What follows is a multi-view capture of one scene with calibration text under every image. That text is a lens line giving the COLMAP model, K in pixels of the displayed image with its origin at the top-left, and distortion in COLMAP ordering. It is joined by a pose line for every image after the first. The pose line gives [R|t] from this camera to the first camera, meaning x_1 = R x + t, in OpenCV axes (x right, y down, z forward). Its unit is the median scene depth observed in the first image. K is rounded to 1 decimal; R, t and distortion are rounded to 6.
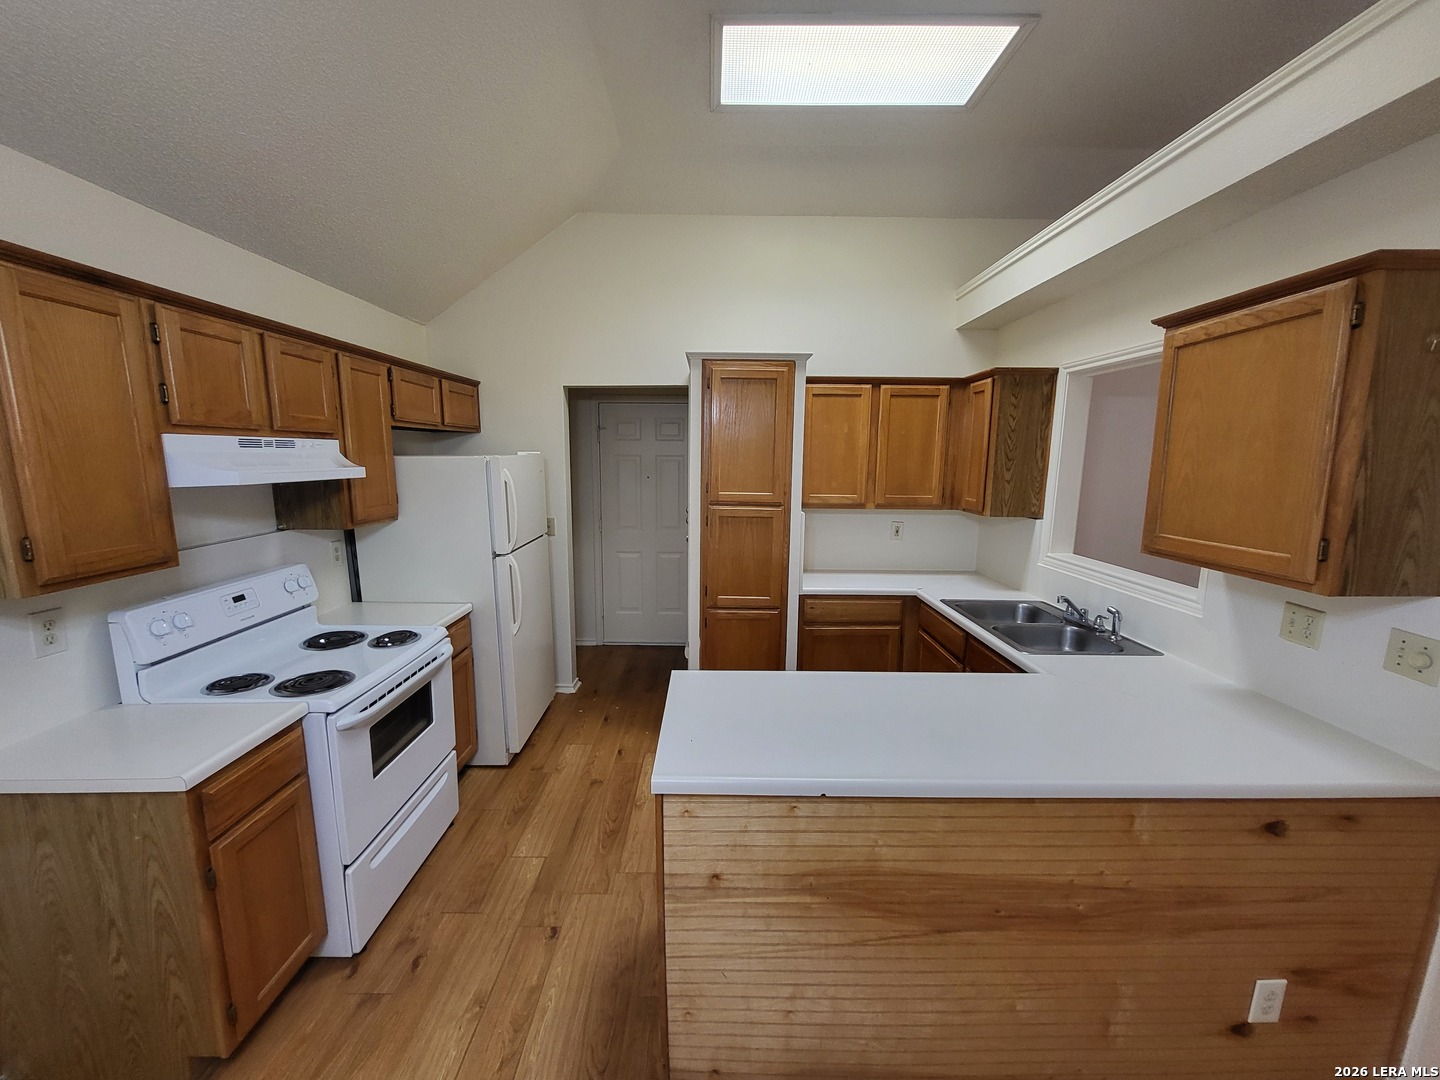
lens RADIAL K [[565.2, 0, 712.2], [0, 565.2, 541.5], [0, 0, 1]] dist [-0.001539, -0.000631]
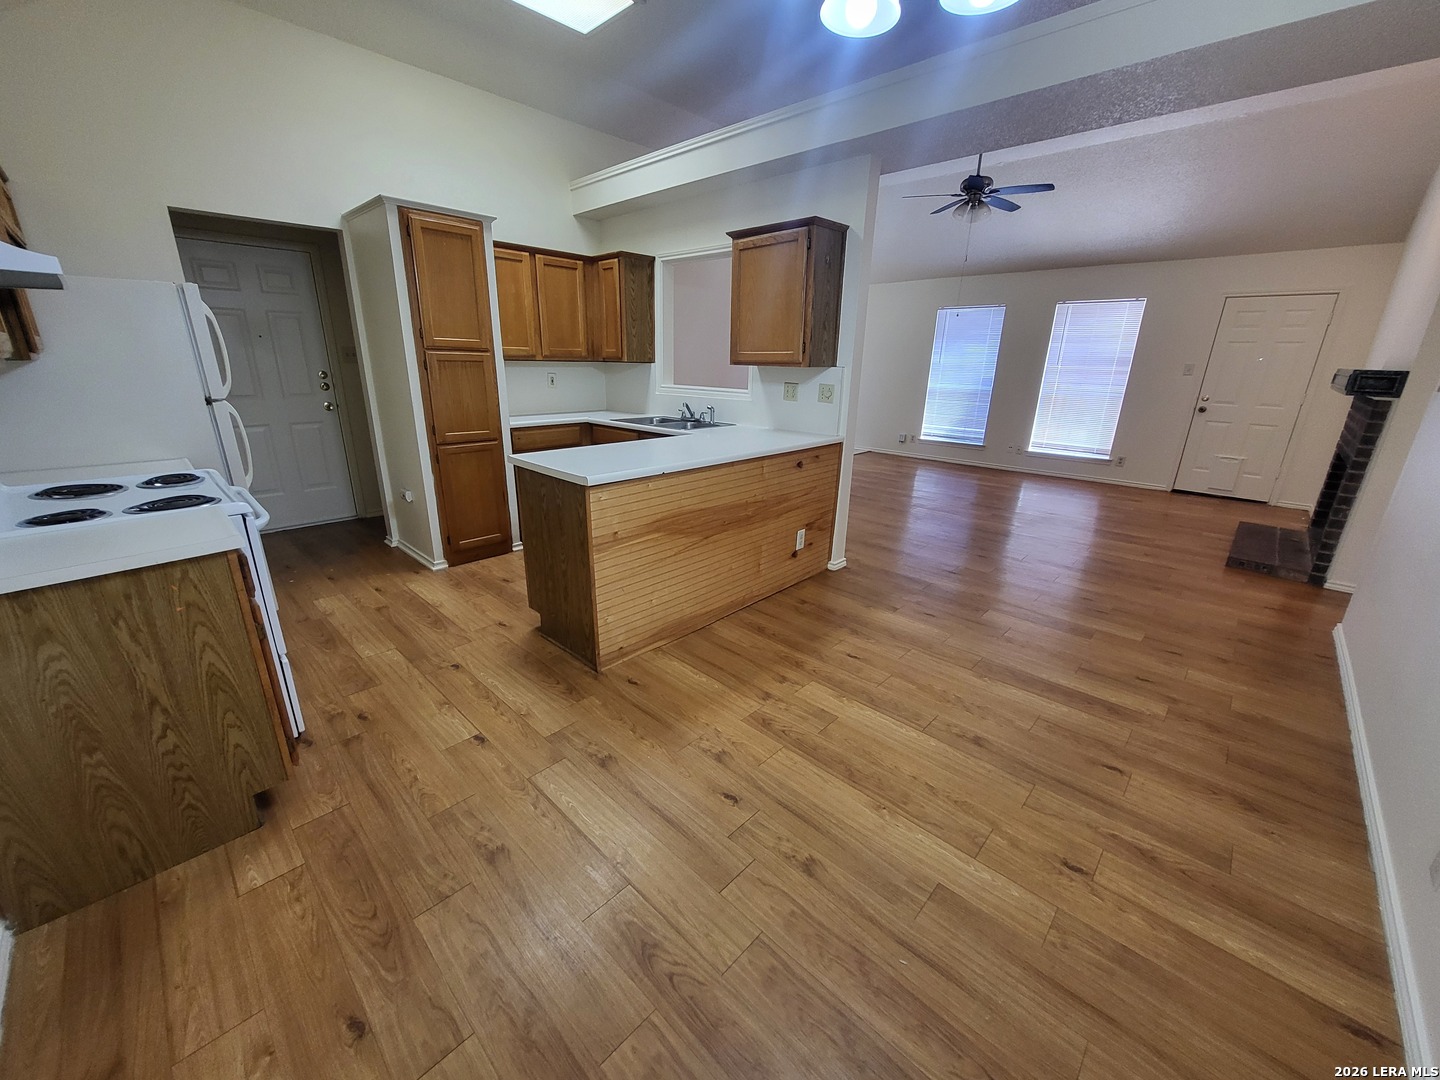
lens RADIAL K [[565.2, 0, 712.2], [0, 565.2, 541.5], [0, 0, 1]] dist [-0.001539, -0.000631]
pose [[0.694755, -0.219199, 0.685031, -0.979055], [0.097680, 0.972360, 0.212073, 0.259298], [-0.712583, -0.080425, 0.696963, -0.450217]]
